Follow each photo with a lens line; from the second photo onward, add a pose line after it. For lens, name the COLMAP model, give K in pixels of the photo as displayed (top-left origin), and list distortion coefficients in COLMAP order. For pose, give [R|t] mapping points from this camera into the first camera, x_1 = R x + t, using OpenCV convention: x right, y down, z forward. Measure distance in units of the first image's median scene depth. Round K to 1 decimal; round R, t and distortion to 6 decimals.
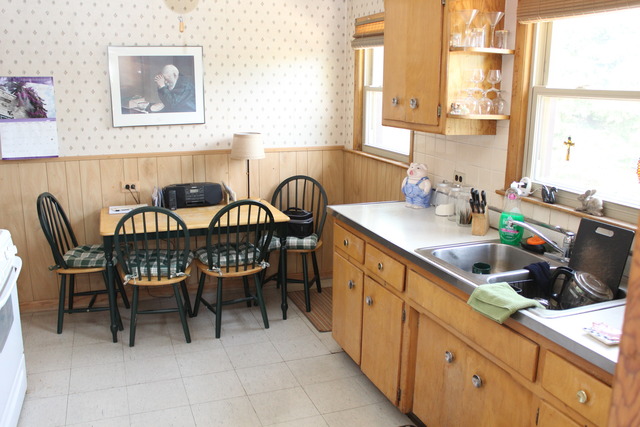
lens RADIAL K [[559.1, 0, 320.5], [0, 559.1, 213.0], [0, 0, 1]] dist [0.001311, 0.003598]
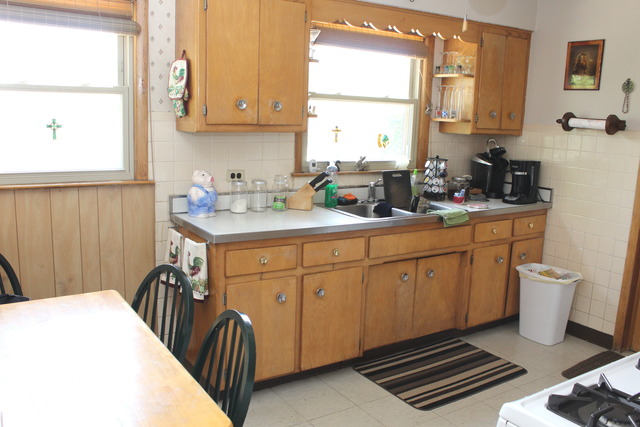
lens RADIAL K [[559.1, 0, 320.6], [0, 559.1, 212.4], [0, 0, 1]] dist [0.001311, 0.003598]
pose [[-0.230395, -0.198138, 0.952712, -1.041242], [0.178529, 0.953826, 0.241543, -0.286788], [-0.956580, 0.225737, -0.184383, 1.368851]]
